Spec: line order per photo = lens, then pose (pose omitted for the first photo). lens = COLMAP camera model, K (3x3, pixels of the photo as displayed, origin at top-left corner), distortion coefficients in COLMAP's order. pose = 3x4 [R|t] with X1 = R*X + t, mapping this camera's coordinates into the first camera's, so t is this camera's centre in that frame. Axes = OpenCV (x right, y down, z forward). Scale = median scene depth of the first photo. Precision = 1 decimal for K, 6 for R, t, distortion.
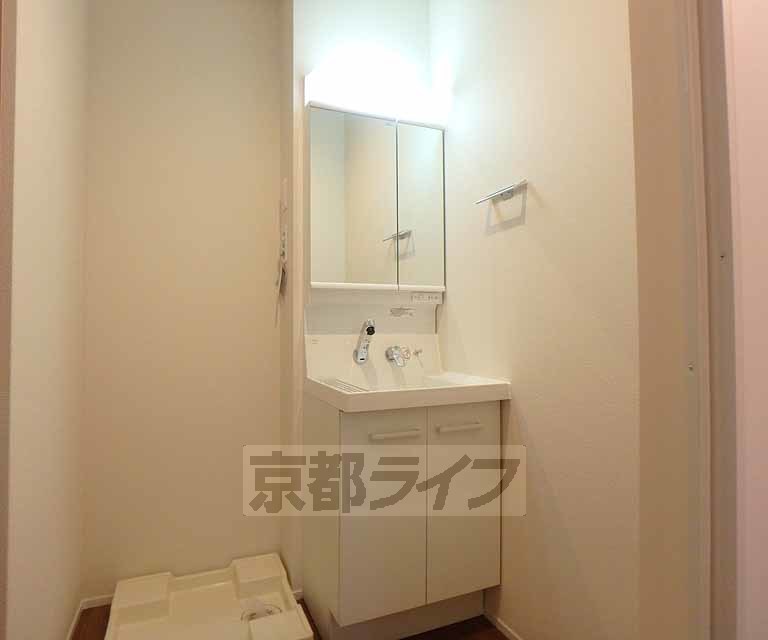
lens RADIAL K [[537.8, 0, 384.0], [0, 537.8, 320.0], [0, 0, 1]] dist [0.000240, -0.000086]
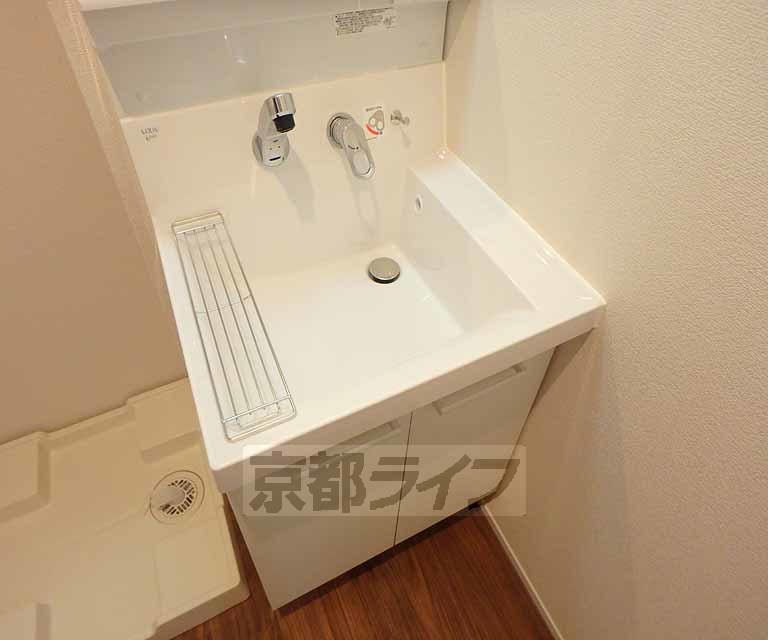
lens RADIAL K [[523.1, 0, 384.0], [0, 523.1, 320.0], [0, 0, 1]] dist [-0.003921, -0.001512]
pose [[0.998340, -0.010573, 0.056608, 0.022877], [-0.033950, 0.685959, 0.726848, -0.148716], [-0.046516, -0.727563, 0.684462, 0.590381]]
